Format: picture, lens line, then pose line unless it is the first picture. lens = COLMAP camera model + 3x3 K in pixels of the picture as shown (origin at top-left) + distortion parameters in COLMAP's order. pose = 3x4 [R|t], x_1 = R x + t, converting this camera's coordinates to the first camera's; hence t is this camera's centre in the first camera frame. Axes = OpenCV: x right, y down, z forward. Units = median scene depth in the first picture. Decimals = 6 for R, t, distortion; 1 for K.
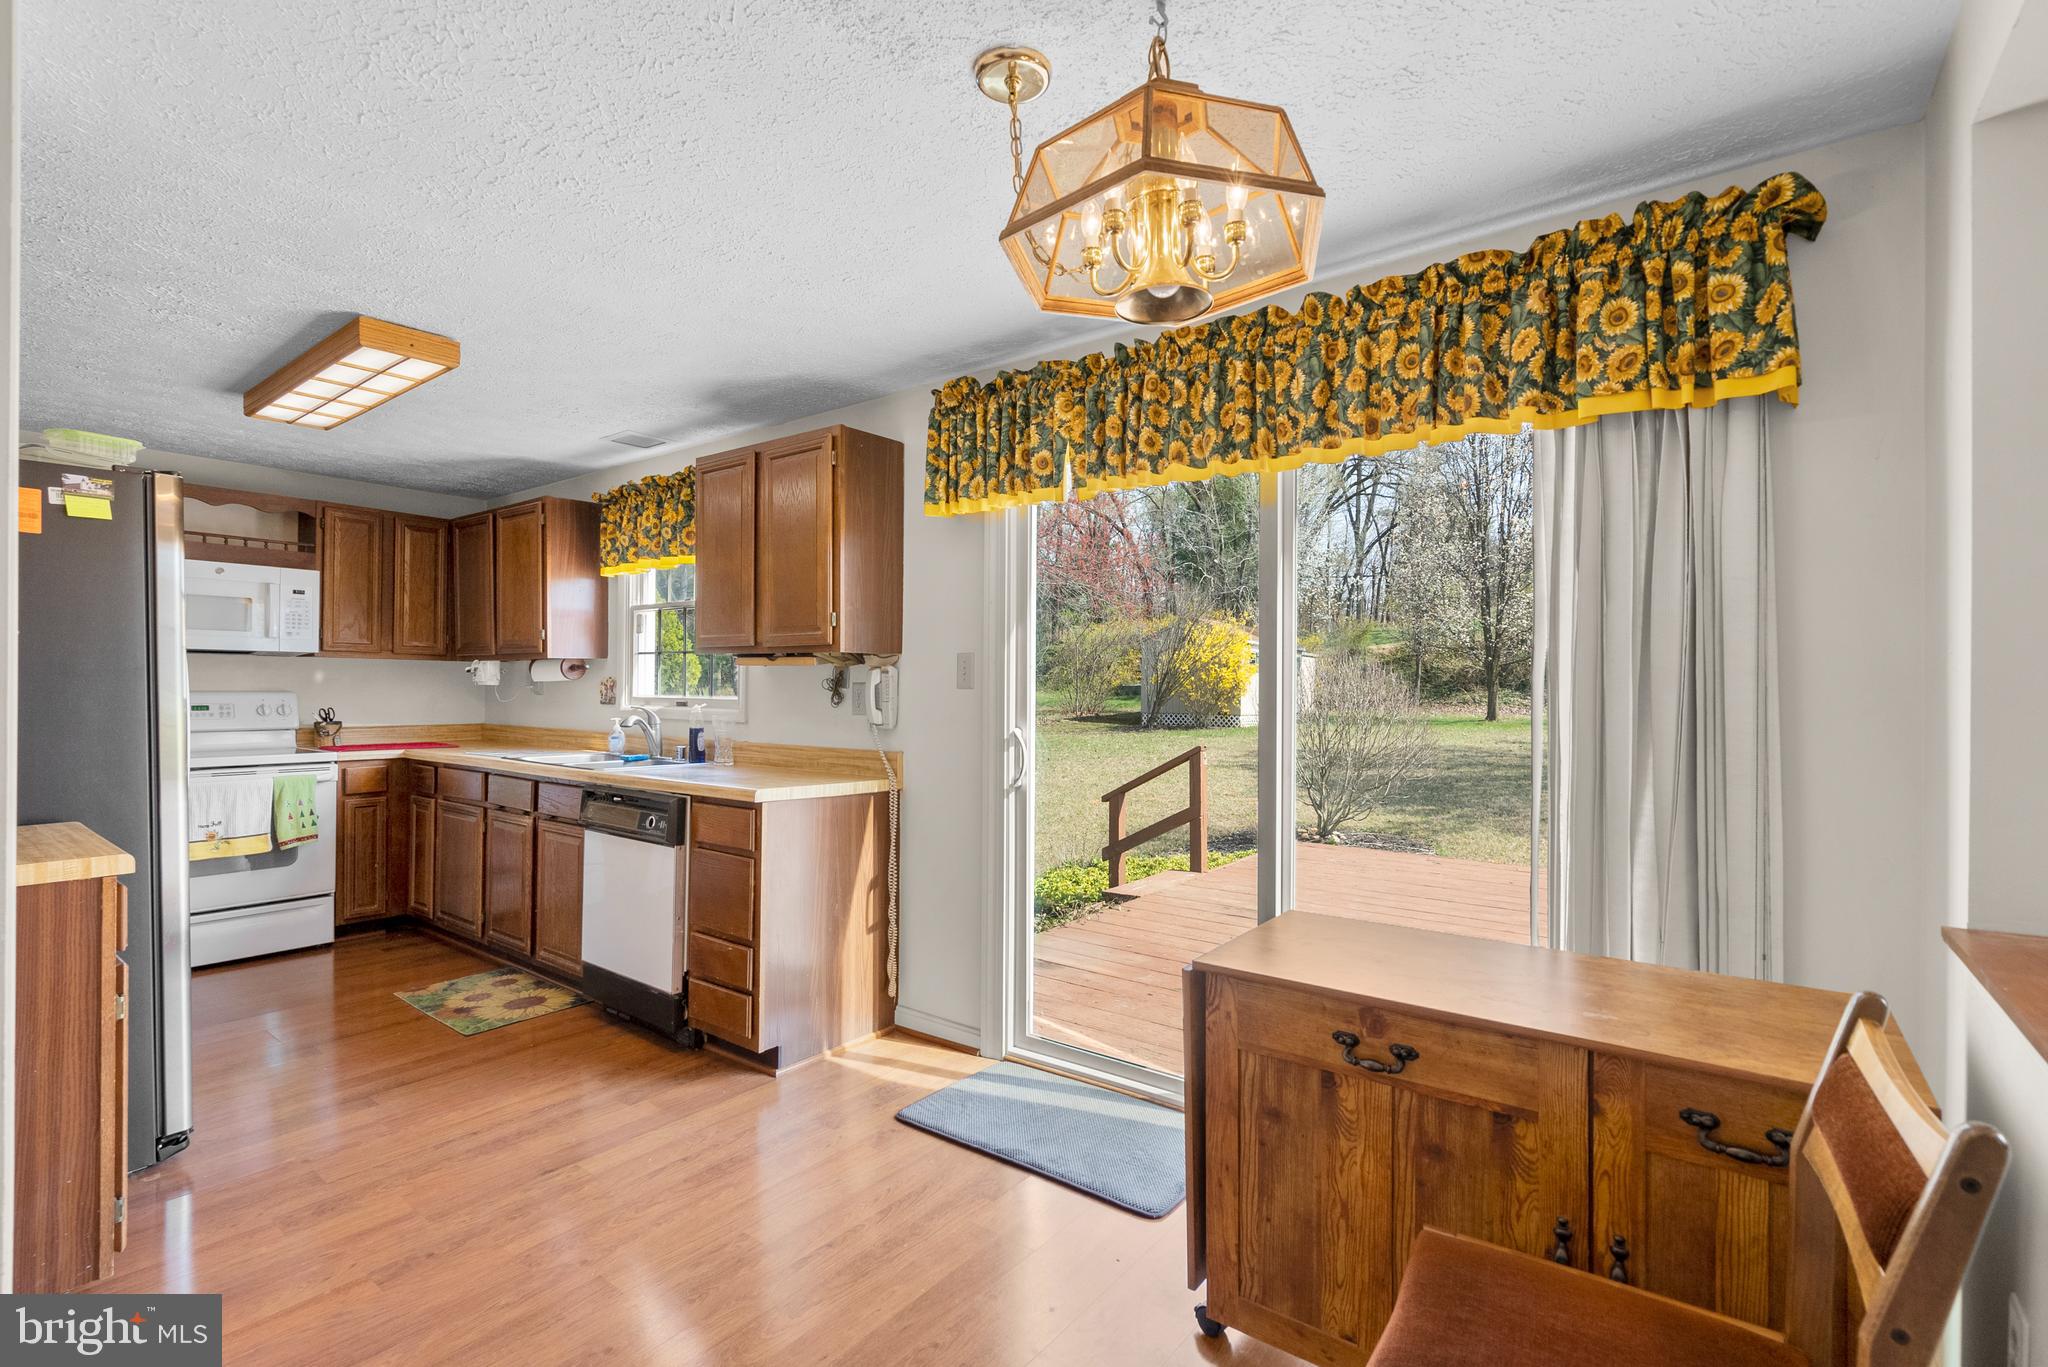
lens RADIAL K [[938.5, 0, 1032.0], [0, 938.5, 687.9], [0, 0, 1]] dist [-0.008270, 0.003704]
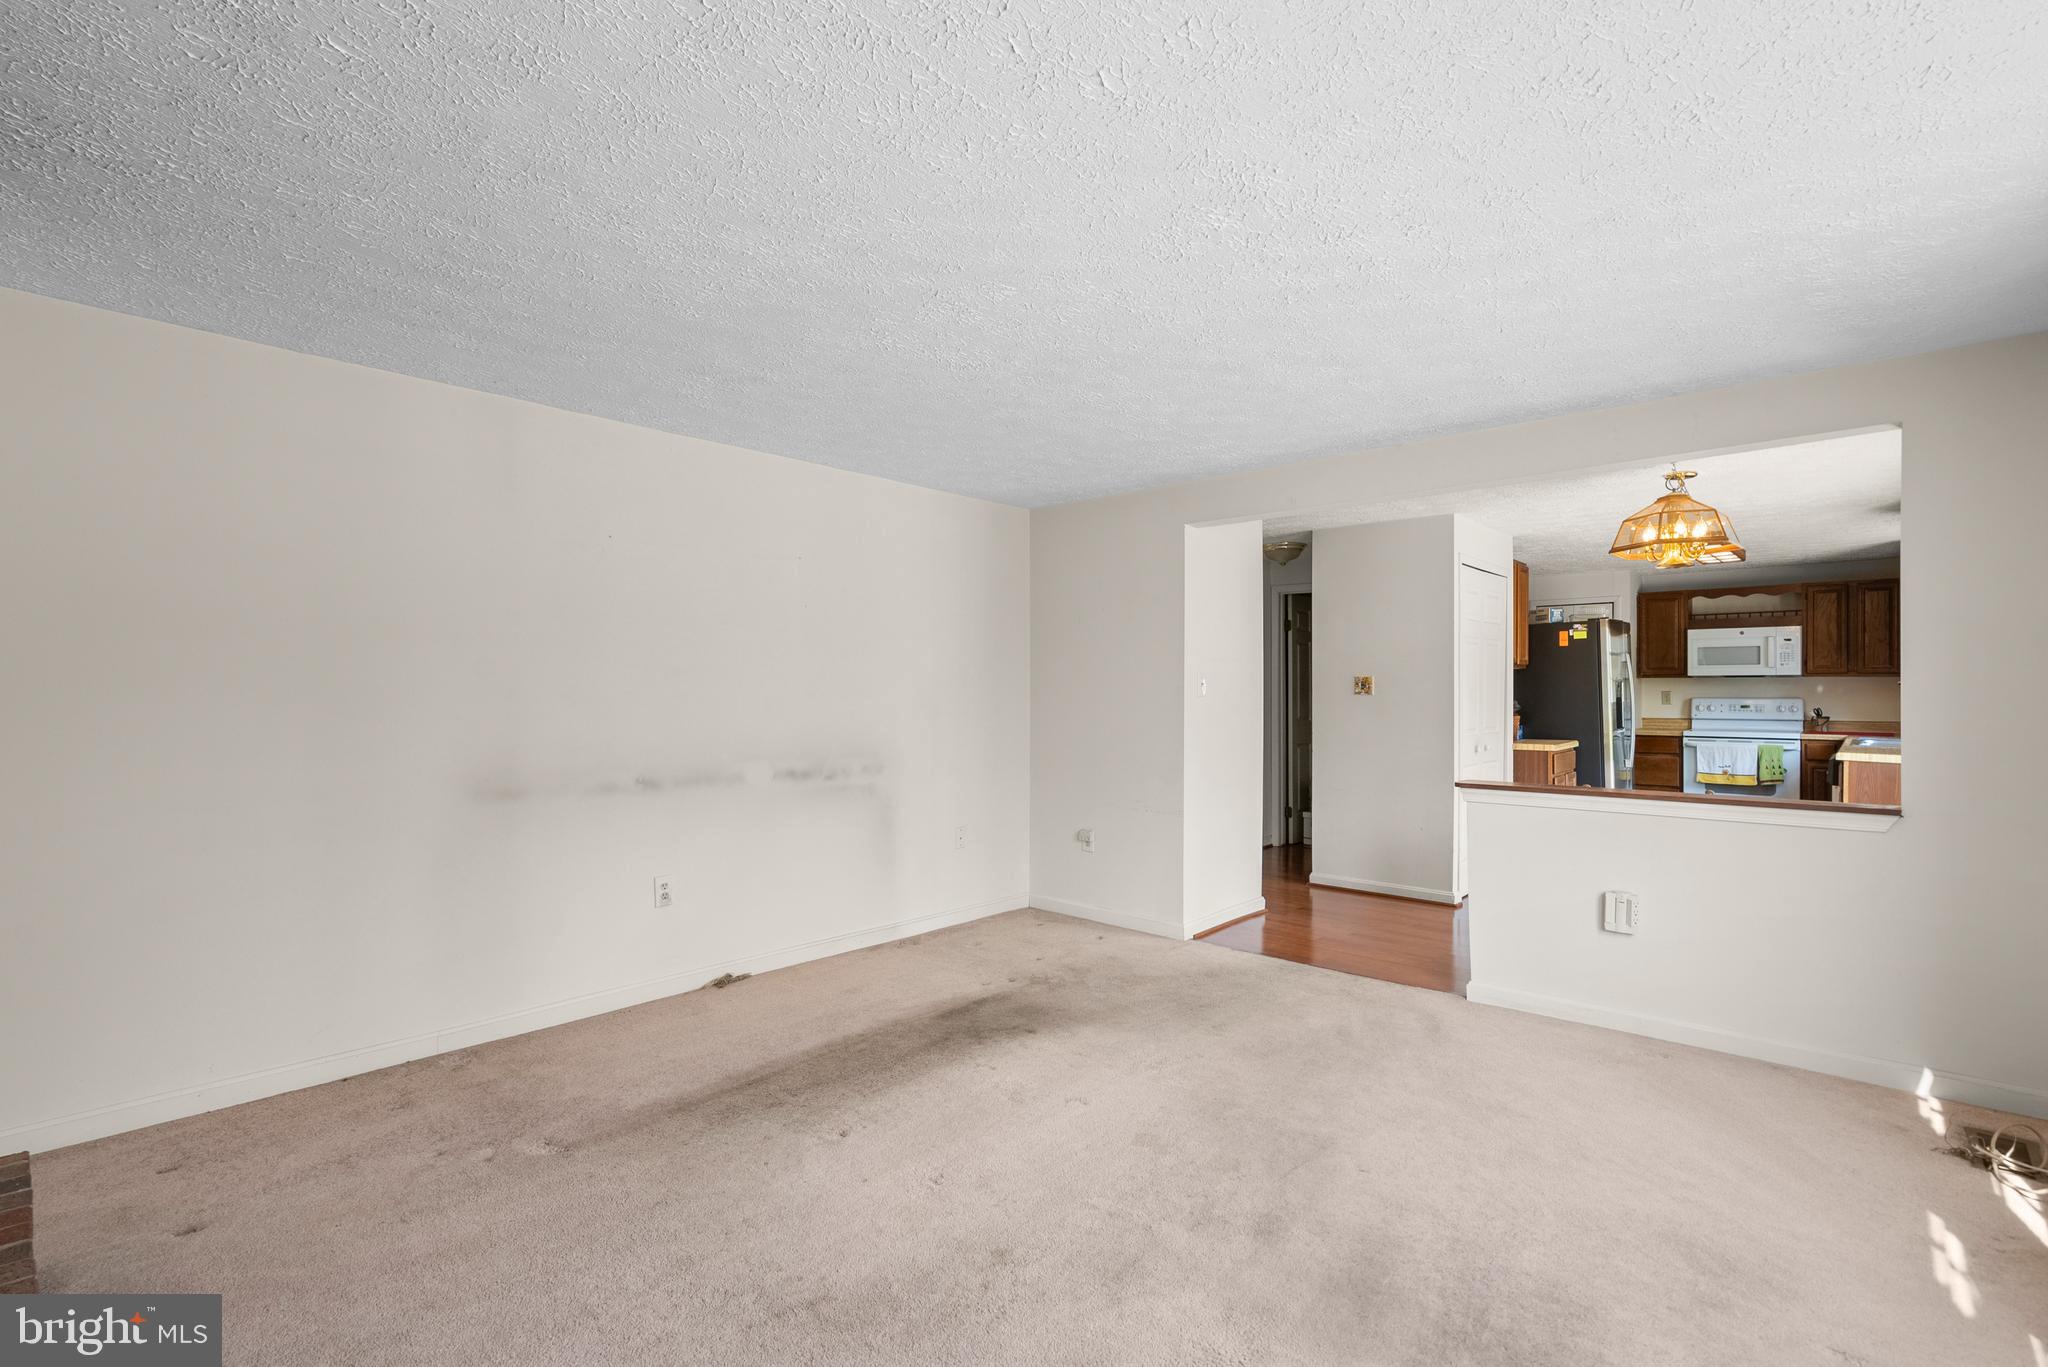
lens RADIAL K [[938.5, 0, 1005.5], [0, 938.5, 688.4], [0, 0, 1]] dist [-0.008270, 0.003704]
pose [[-0.100364, -0.008434, -0.994915, 1.119514], [0.000982, 0.999963, -0.008576, -0.000253], [0.994950, -0.001838, -0.100352, -0.269217]]
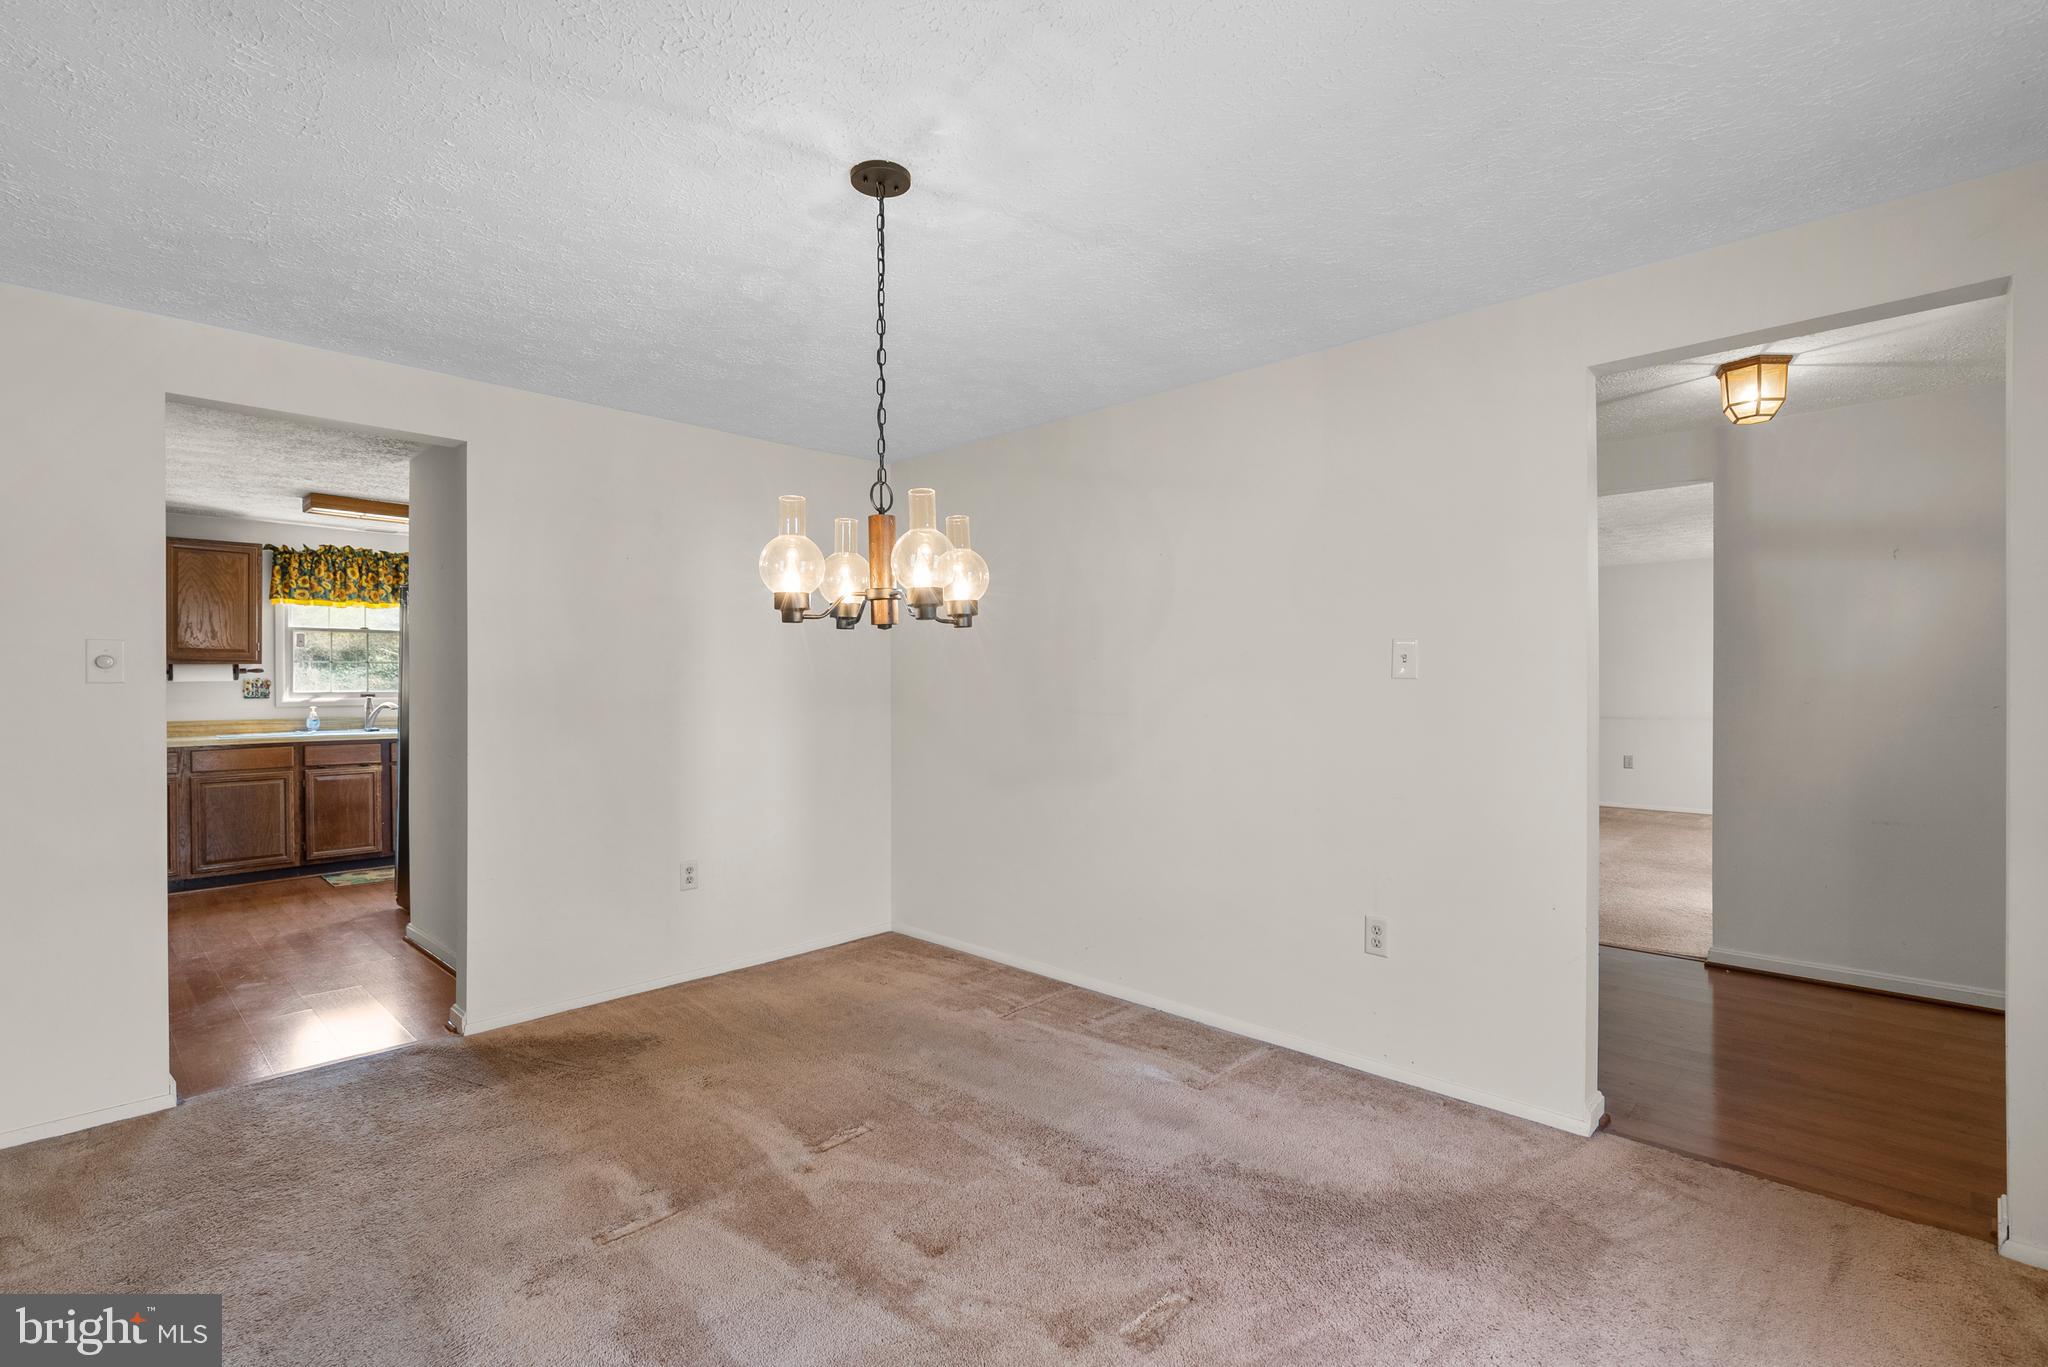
lens RADIAL K [[938.5, 0, 1016.8], [0, 938.5, 688.3], [0, 0, 1]] dist [-0.008270, 0.003704]
pose [[0.133292, -0.011540, 0.991010, -1.828961], [0.001279, 0.999933, 0.011472, -0.011888], [-0.991076, -0.000261, 0.133298, -0.309589]]
